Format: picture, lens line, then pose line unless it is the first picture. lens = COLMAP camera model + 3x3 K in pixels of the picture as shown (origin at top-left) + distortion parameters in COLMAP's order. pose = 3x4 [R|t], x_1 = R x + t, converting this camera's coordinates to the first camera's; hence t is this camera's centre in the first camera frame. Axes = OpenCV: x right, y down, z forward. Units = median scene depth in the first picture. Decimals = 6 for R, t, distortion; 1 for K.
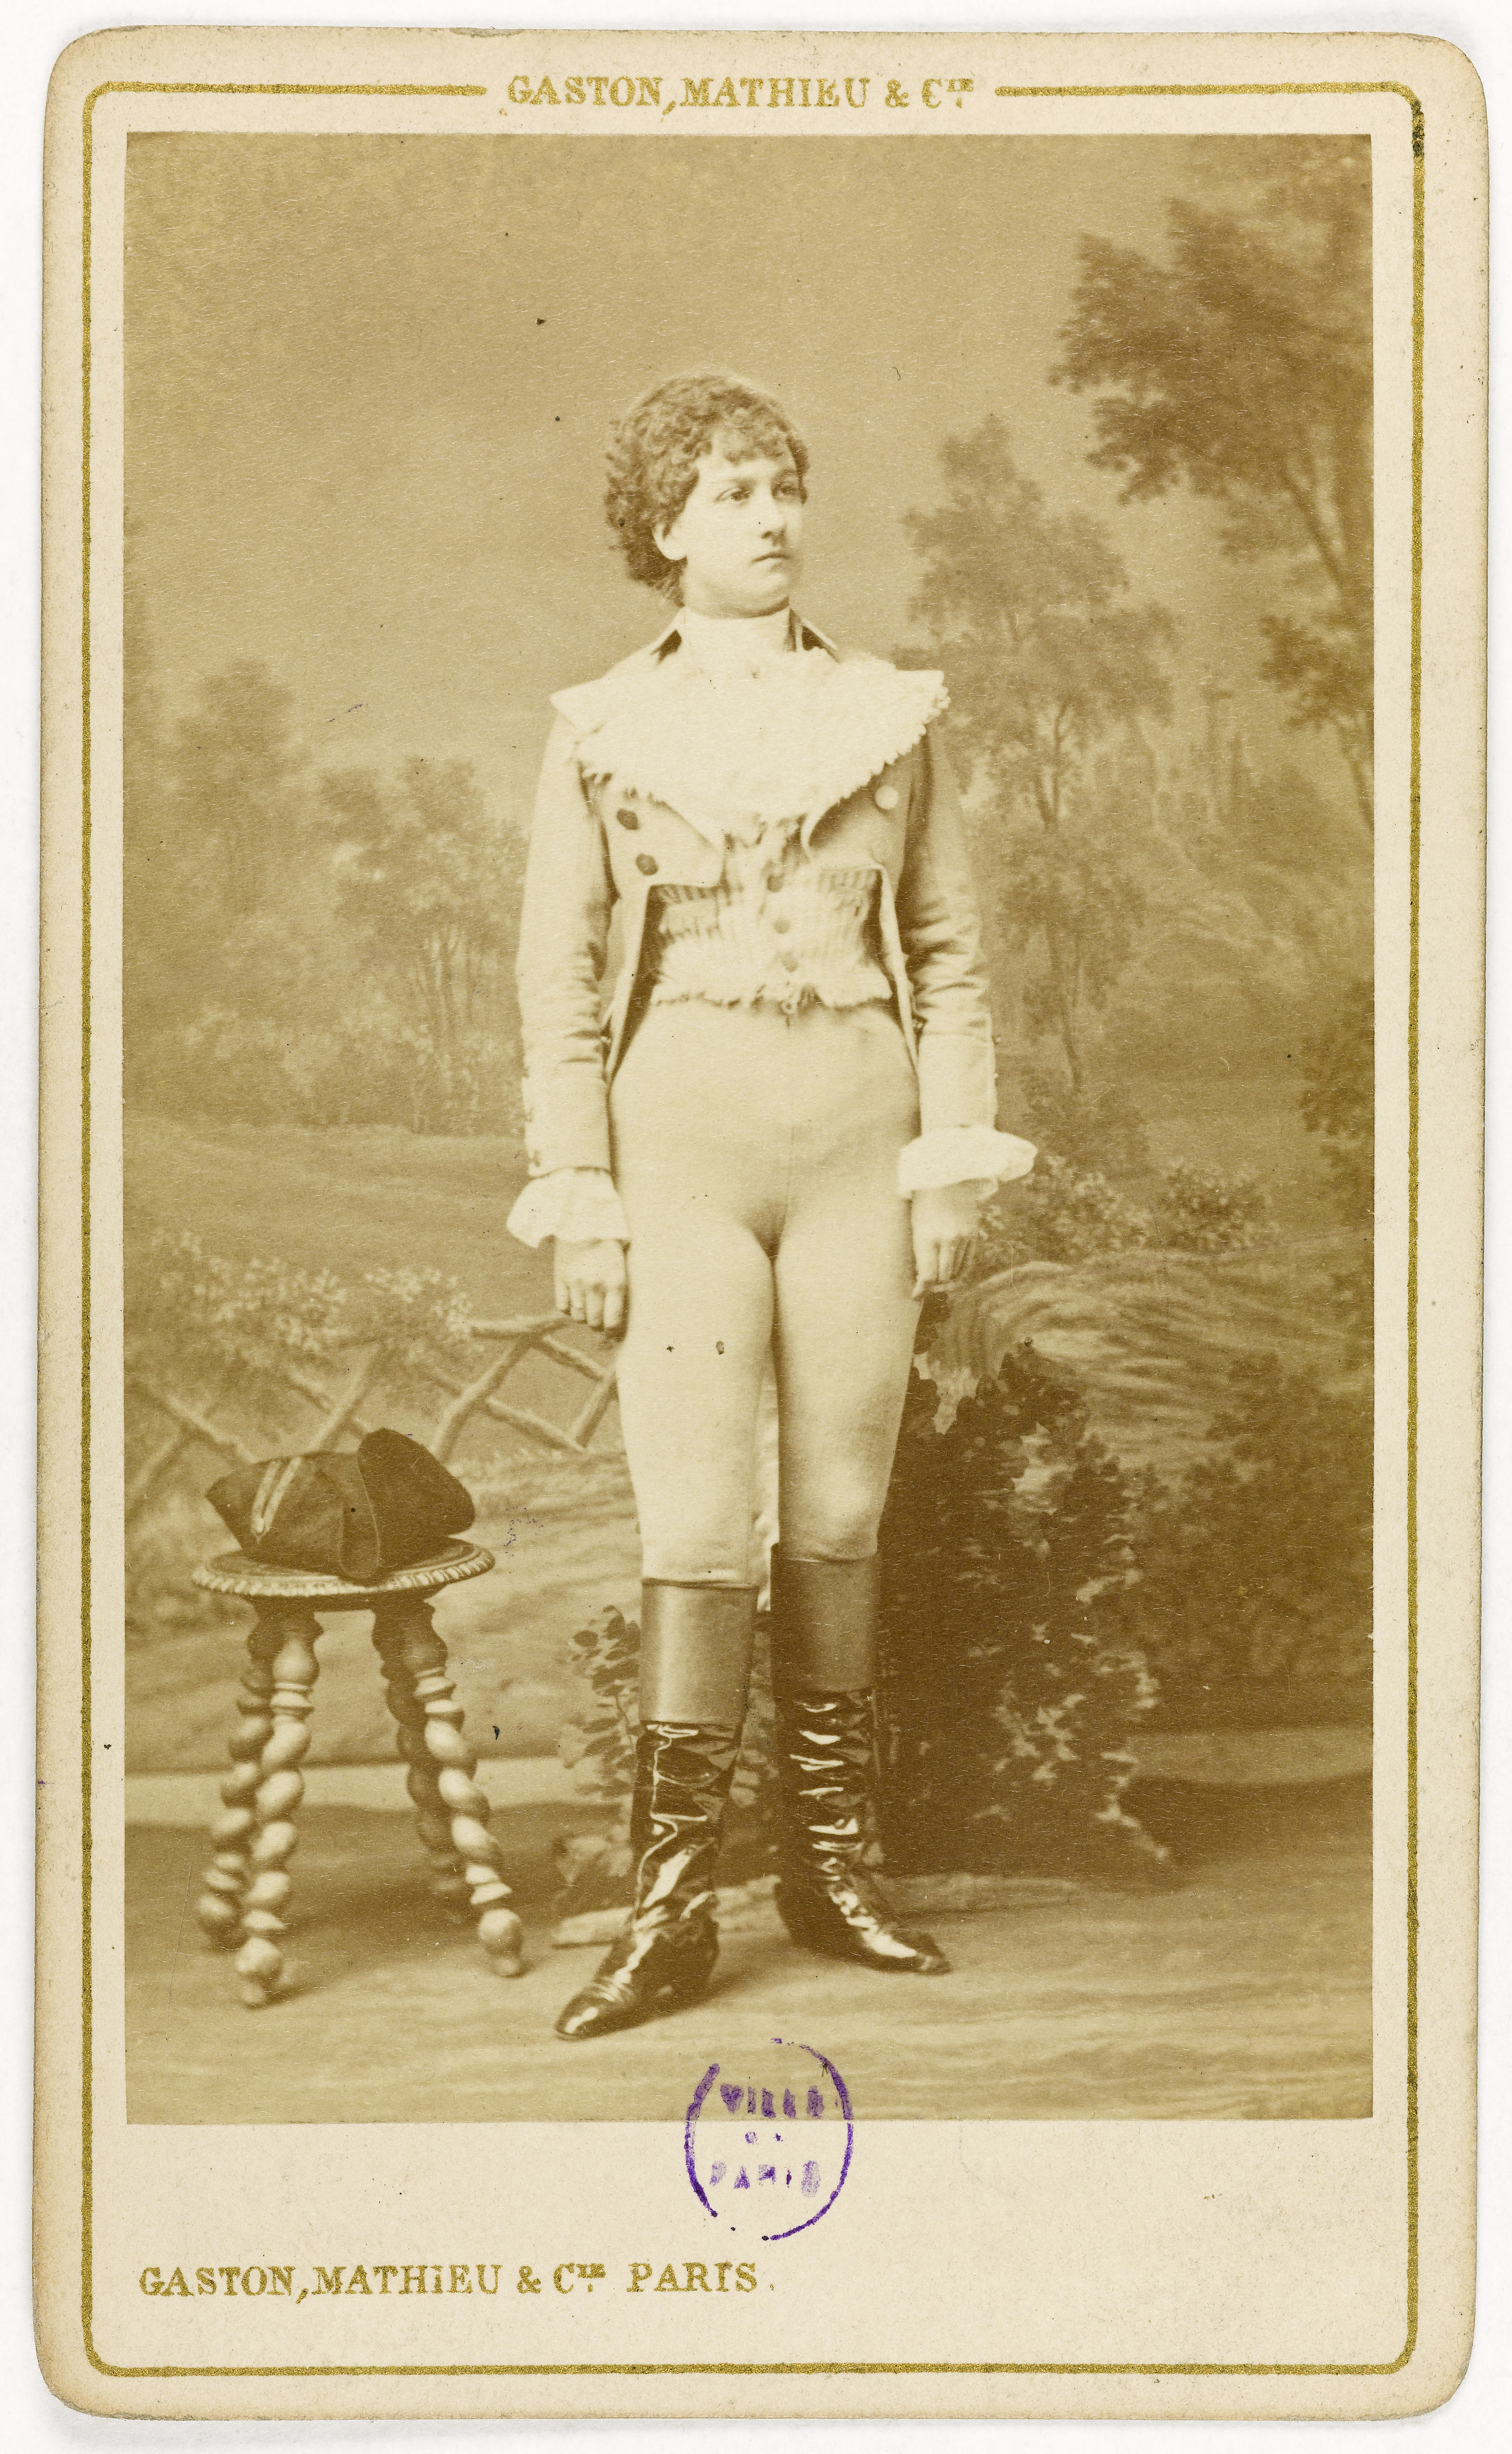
lens RADIAL K [[17559.4, 0, 756.0], [0, 17559.4, 1227.0], [0, 0, 1]] dist [-2.364869, 11.618278]
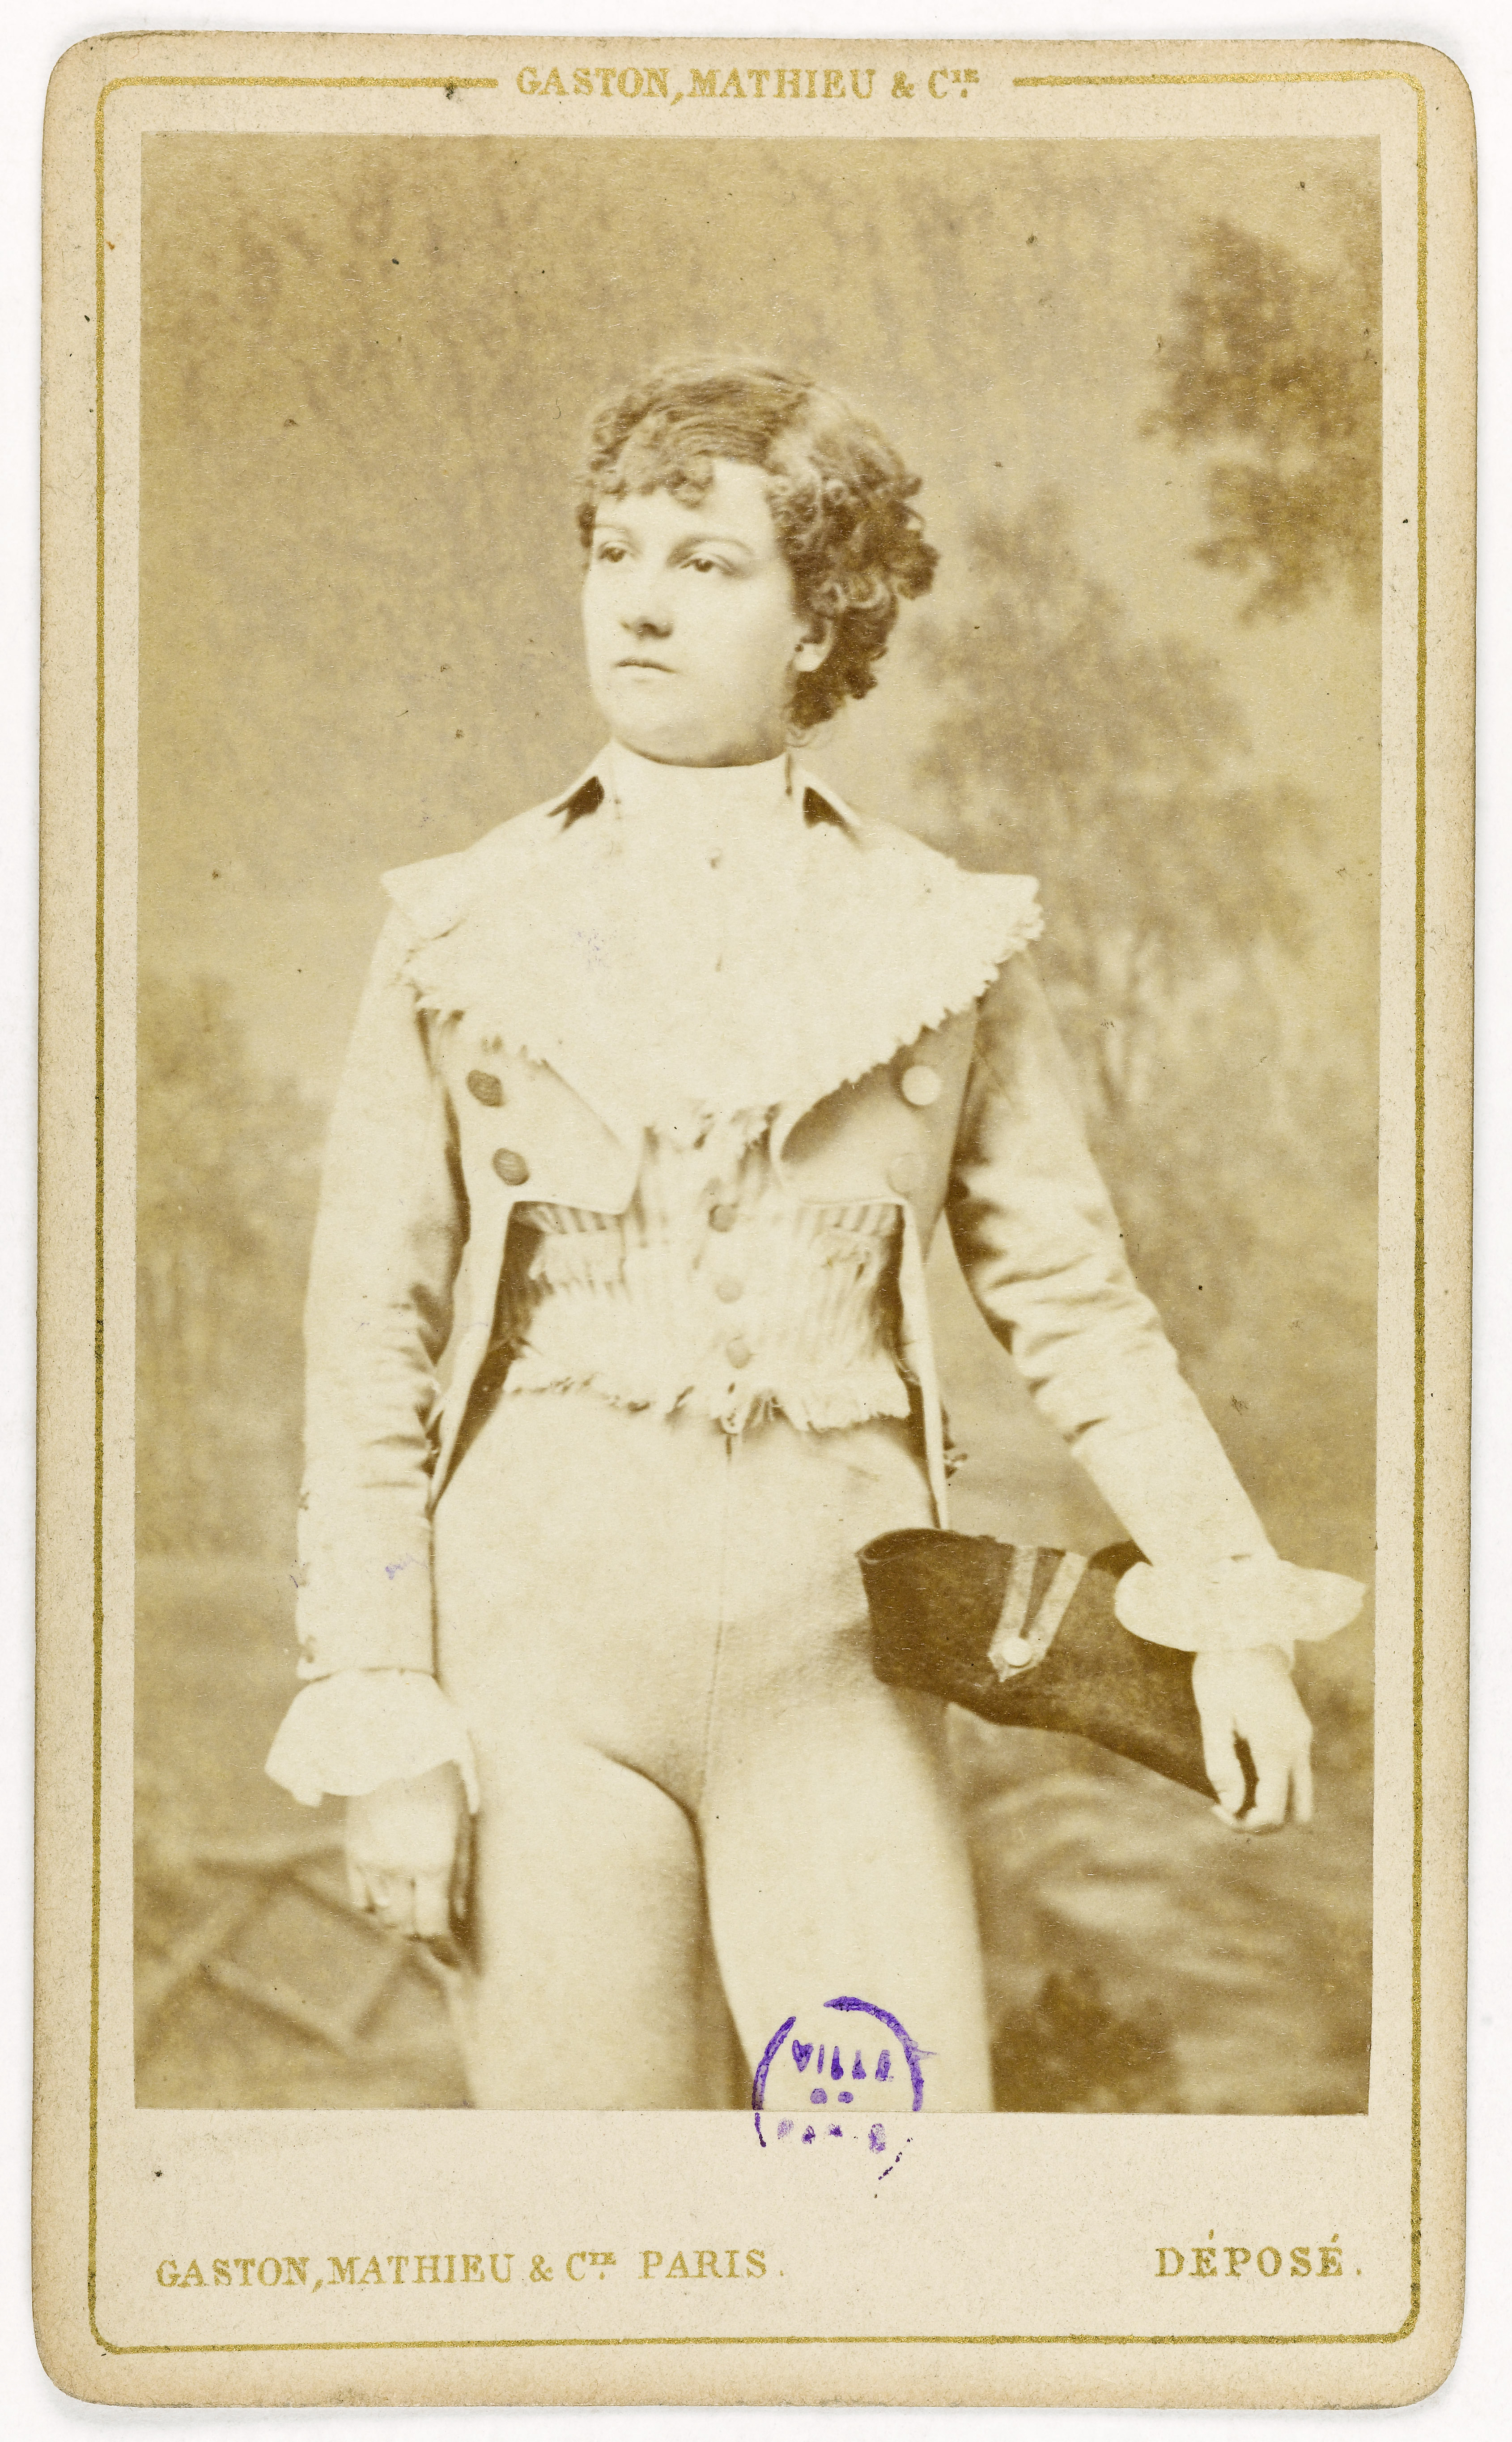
lens RADIAL K [[17489.8, 0, 756.0], [0, 17489.8, 1221.0], [0, 0, 1]] dist [7.722961, -6.643662]
pose [[0.998924, 0.045407, 0.009477, -0.003044], [-0.045302, 0.998912, -0.011053, -0.011180], [-0.009969, 0.010611, 0.999894, 0.348026]]
